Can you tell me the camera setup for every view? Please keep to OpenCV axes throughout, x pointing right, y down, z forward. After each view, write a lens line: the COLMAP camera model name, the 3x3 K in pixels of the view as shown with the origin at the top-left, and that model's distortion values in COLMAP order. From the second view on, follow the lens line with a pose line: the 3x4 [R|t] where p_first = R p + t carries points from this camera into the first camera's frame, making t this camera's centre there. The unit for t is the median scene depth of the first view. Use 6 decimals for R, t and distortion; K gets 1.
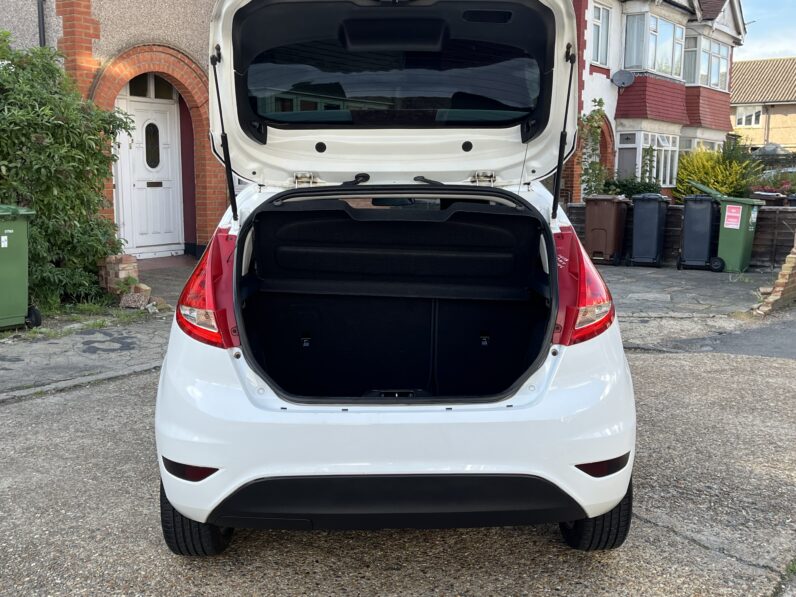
lens RADIAL K [[891.5, 0, 393.6], [0, 891.5, 301.7], [0, 0, 1]] dist [0.034795, 0.000000]
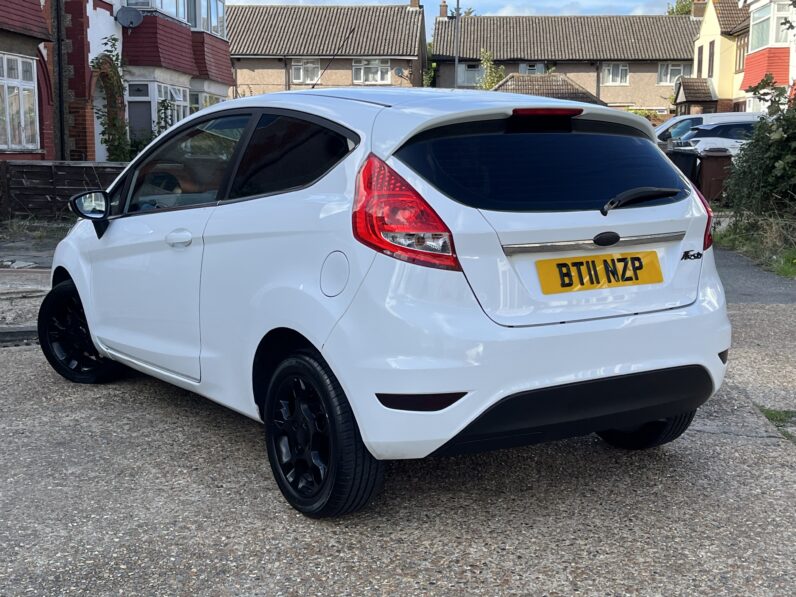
lens RADIAL K [[1111.3, 0, 394.3], [0, 1111.3, 292.9], [0, 0, 1]] dist [0.045959, 0.000000]
pose [[0.851197, -0.074146, 0.519583, -0.453951], [0.076246, 0.996938, 0.017357, 0.025748], [-0.519279, 0.024841, 0.854244, -0.002463]]
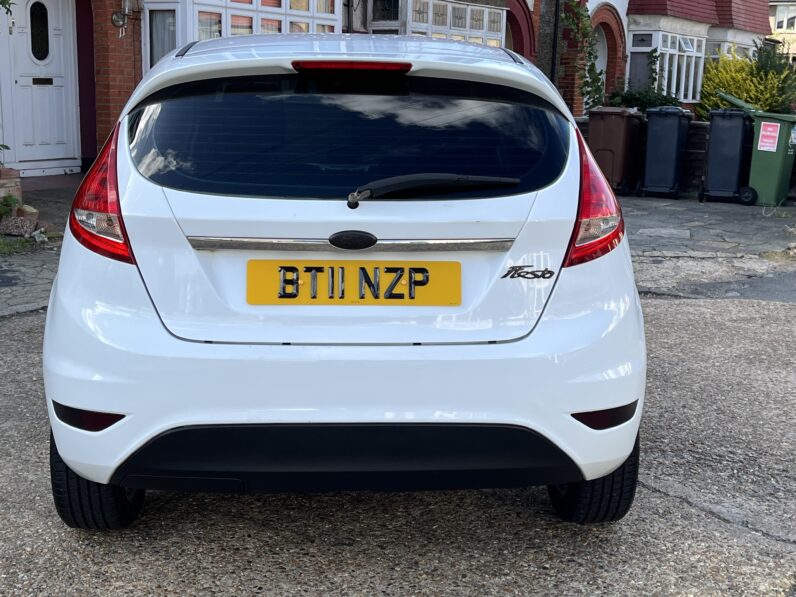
lens RADIAL K [[1111.3, 0, 397.5], [0, 1111.3, 303.8], [0, 0, 1]] dist [0.045959, 0.000000]
pose [[0.998888, 0.011363, 0.045751, -0.000336], [-0.013786, 0.998499, 0.052998, 0.016745], [-0.045080, -0.053570, 0.997546, 0.004398]]
